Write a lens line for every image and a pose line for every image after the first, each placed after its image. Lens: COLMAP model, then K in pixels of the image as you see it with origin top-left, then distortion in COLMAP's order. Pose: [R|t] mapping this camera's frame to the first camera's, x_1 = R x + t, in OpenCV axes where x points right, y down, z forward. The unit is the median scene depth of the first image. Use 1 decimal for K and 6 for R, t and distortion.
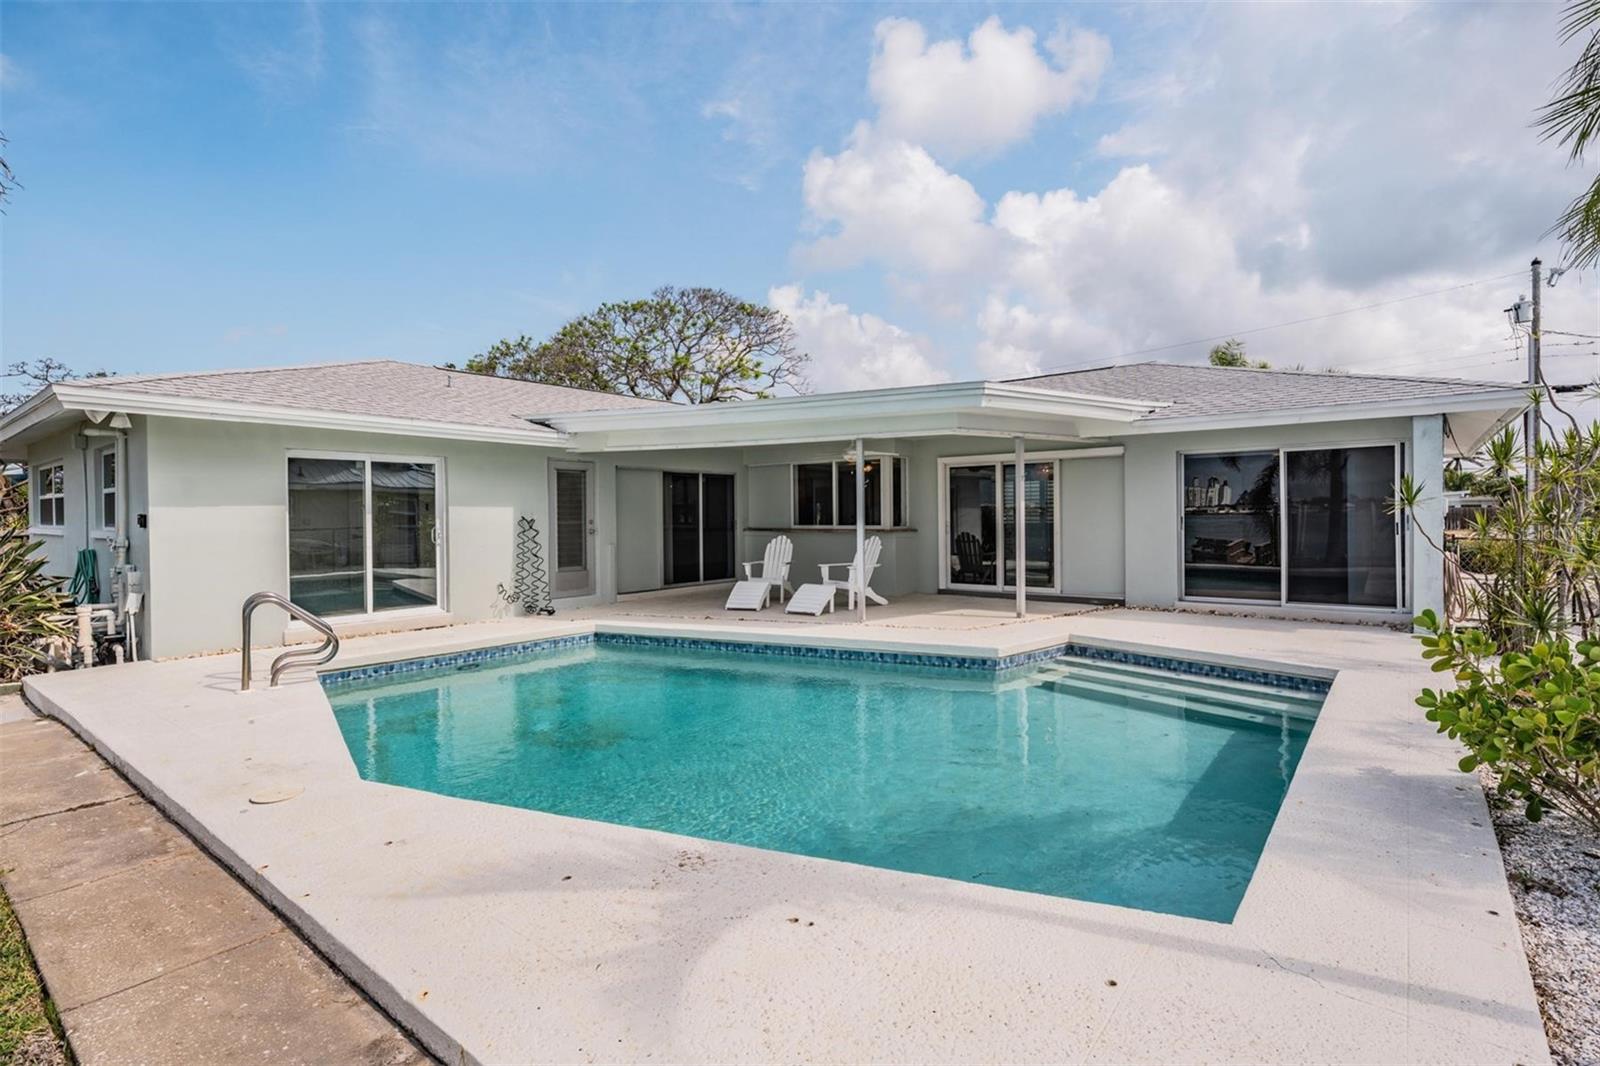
lens RADIAL K [[764.0, 0, 834.3], [0, 764.0, 531.4], [0, 0, 1]] dist [-0.028053, 0.014948]
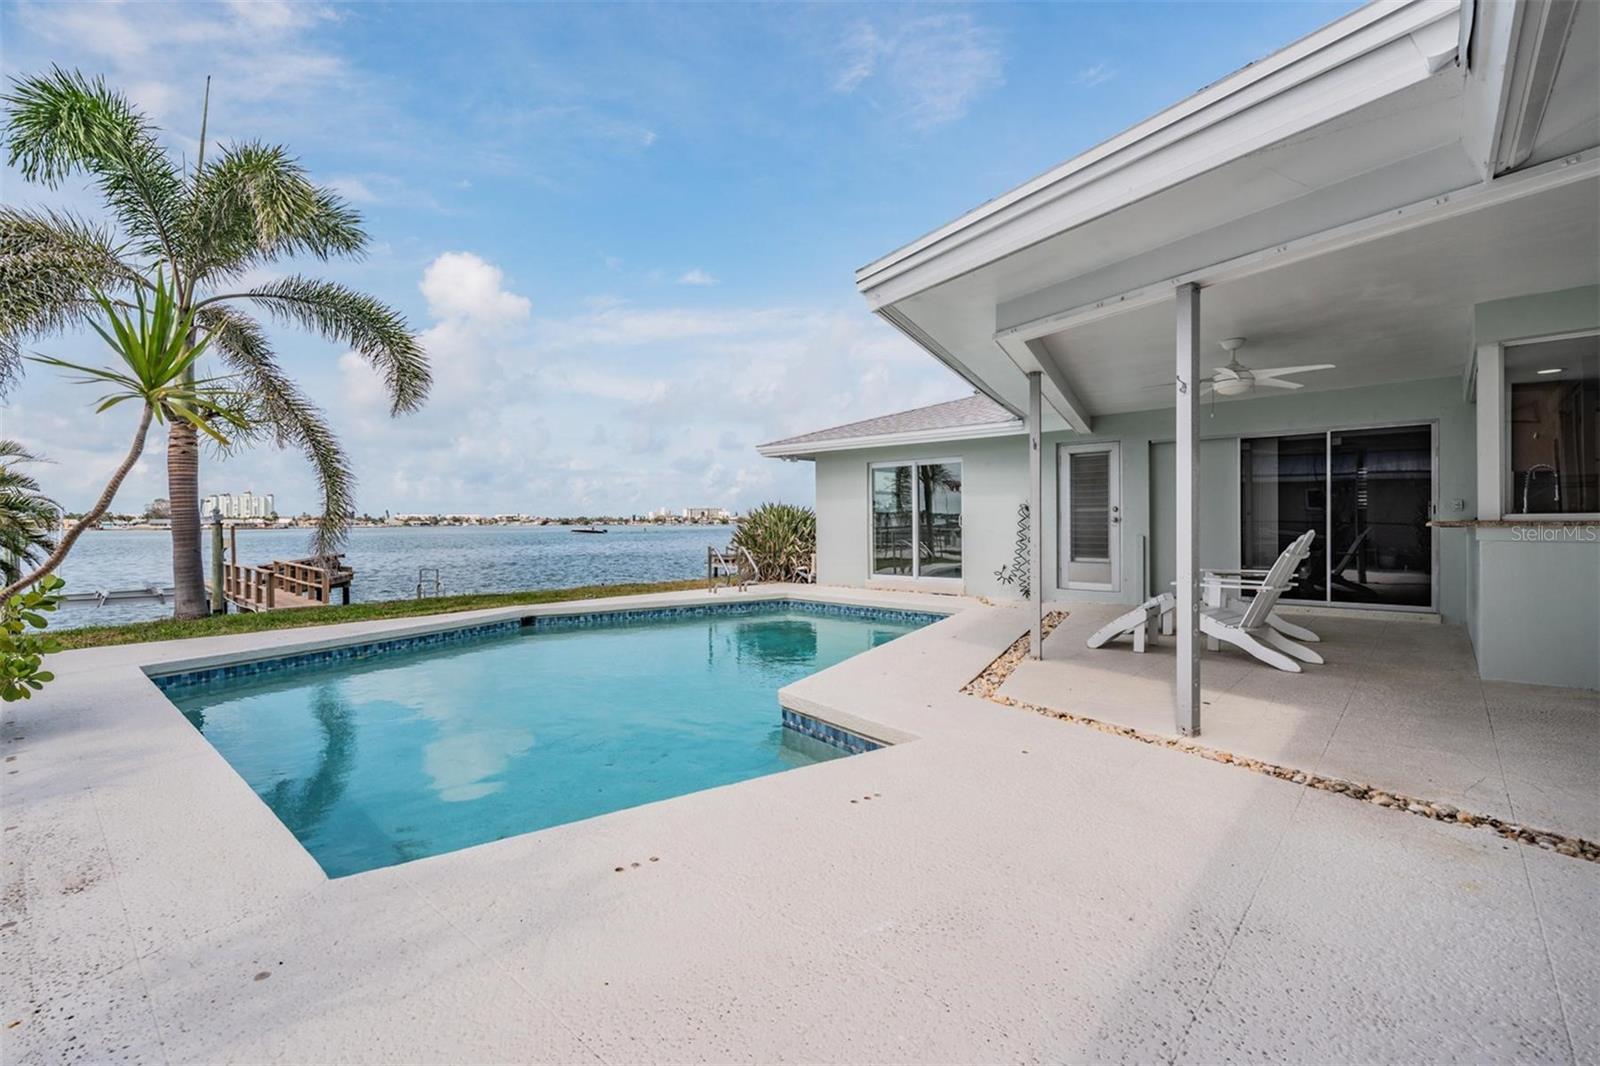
lens RADIAL K [[695.6, 0, 773.2], [0, 695.6, 525.9], [0, 0, 1]] dist [0.002049, -0.000005]
pose [[-0.095992, 0.009135, -0.995340, 0.568577], [-0.018306, 0.999773, 0.010941, 0.006015], [0.995214, 0.019271, -0.095802, 0.744659]]
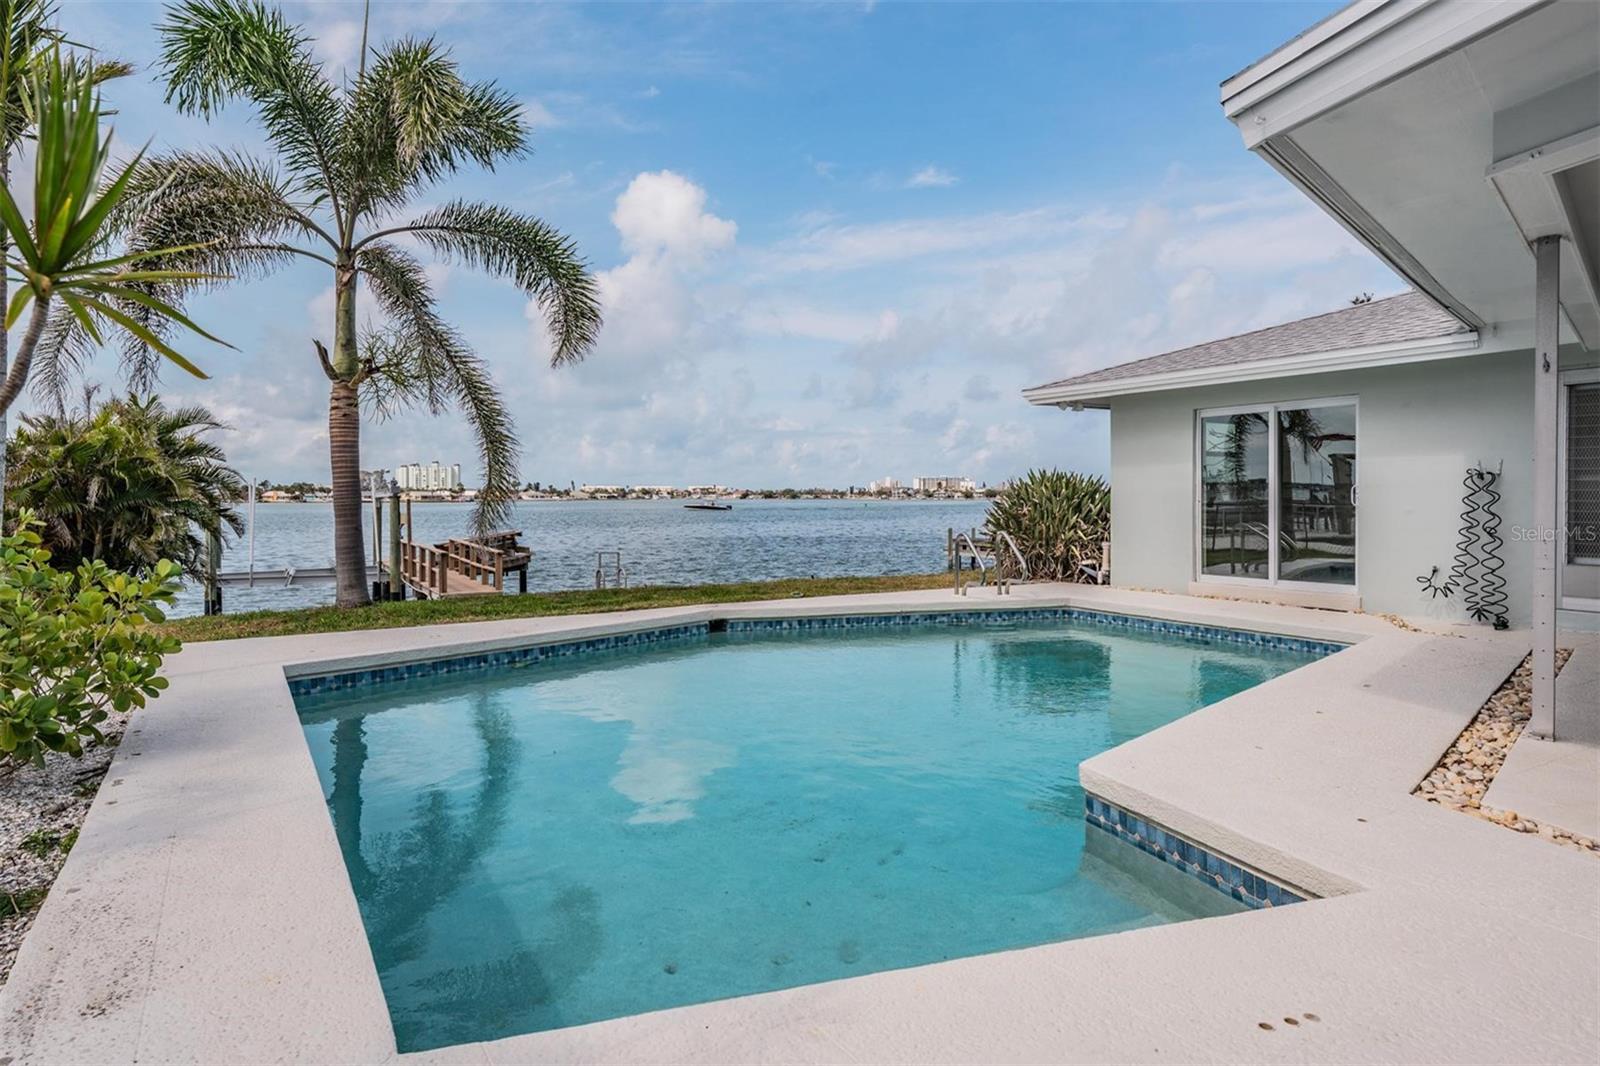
lens RADIAL K [[883.1, 0, 780.4], [0, 883.1, 504.7], [0, 0, 1]] dist [0.004418, -0.000128]
pose [[-0.365197, 0.013151, -0.930837, 0.501509], [-0.018113, 0.999611, 0.021229, 0.005238], [0.930754, 0.024613, -0.364816, 0.722094]]
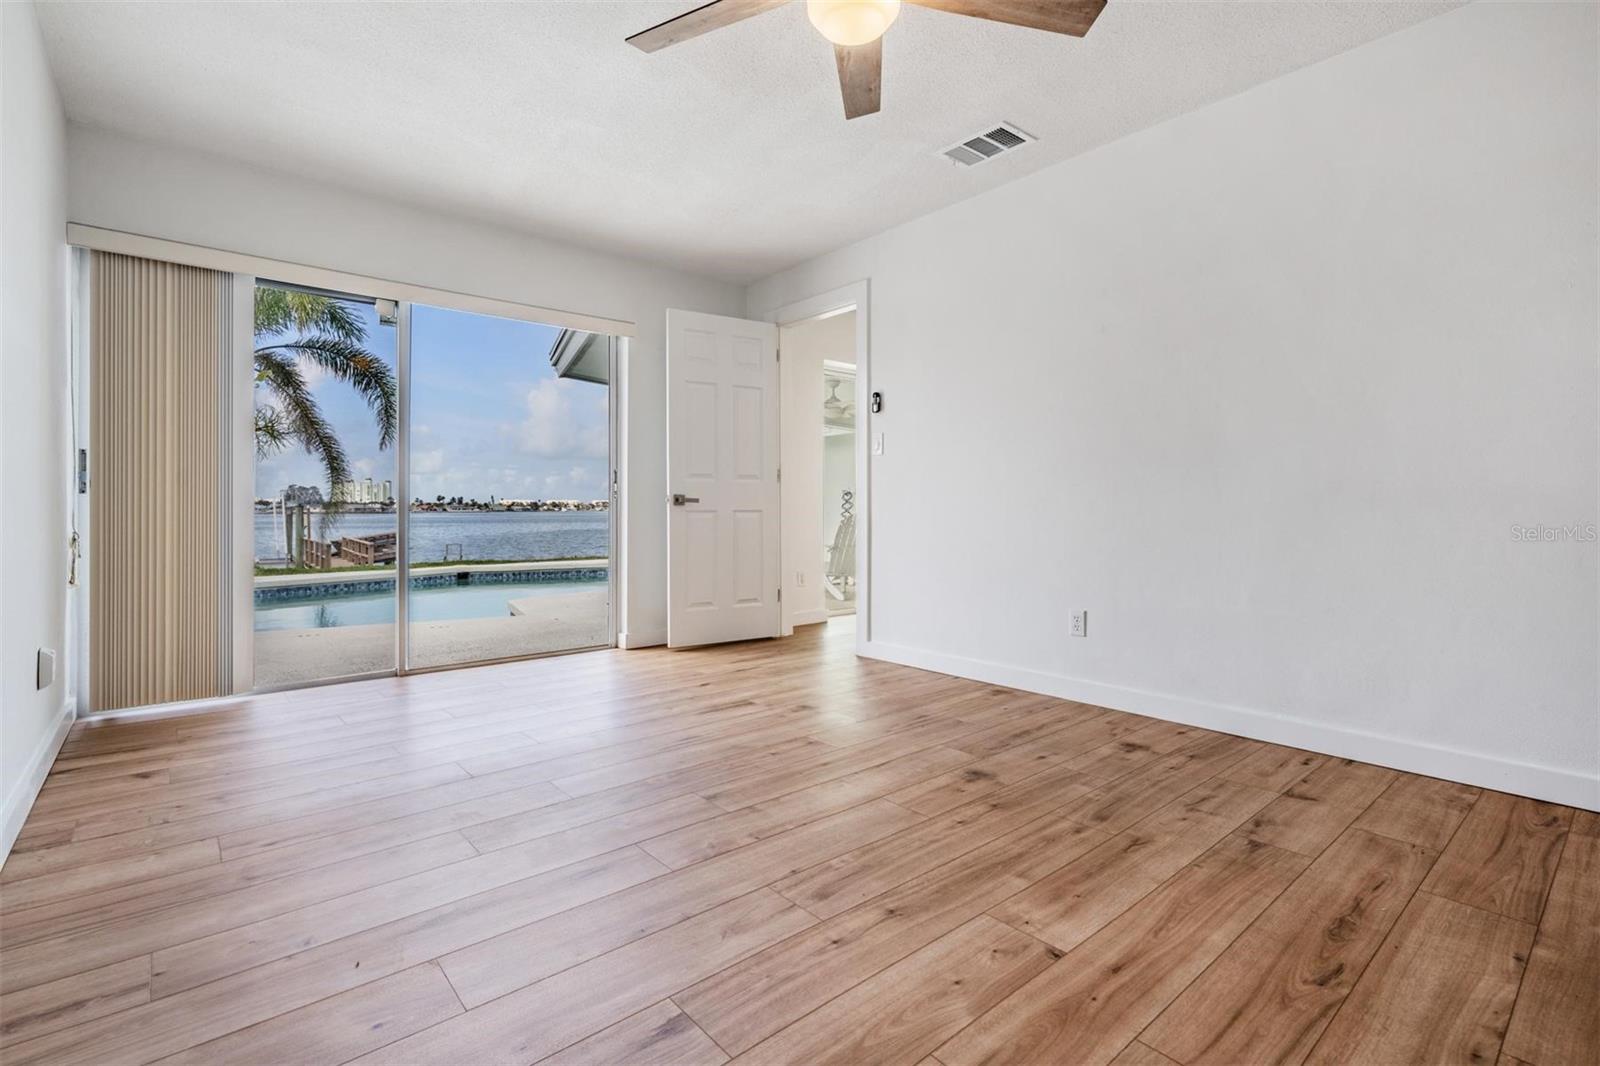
lens RADIAL K [[750.5, 0, 813.1], [0, 750.5, 509.6], [0, 0, 1]] dist [-0.001094, -0.000089]
pose [[-0.221343, 0.003906, -0.975188, 0.862084], [-0.020194, 0.999759, 0.008588, 0.002110], [0.974987, 0.021594, -0.221210, 1.226085]]
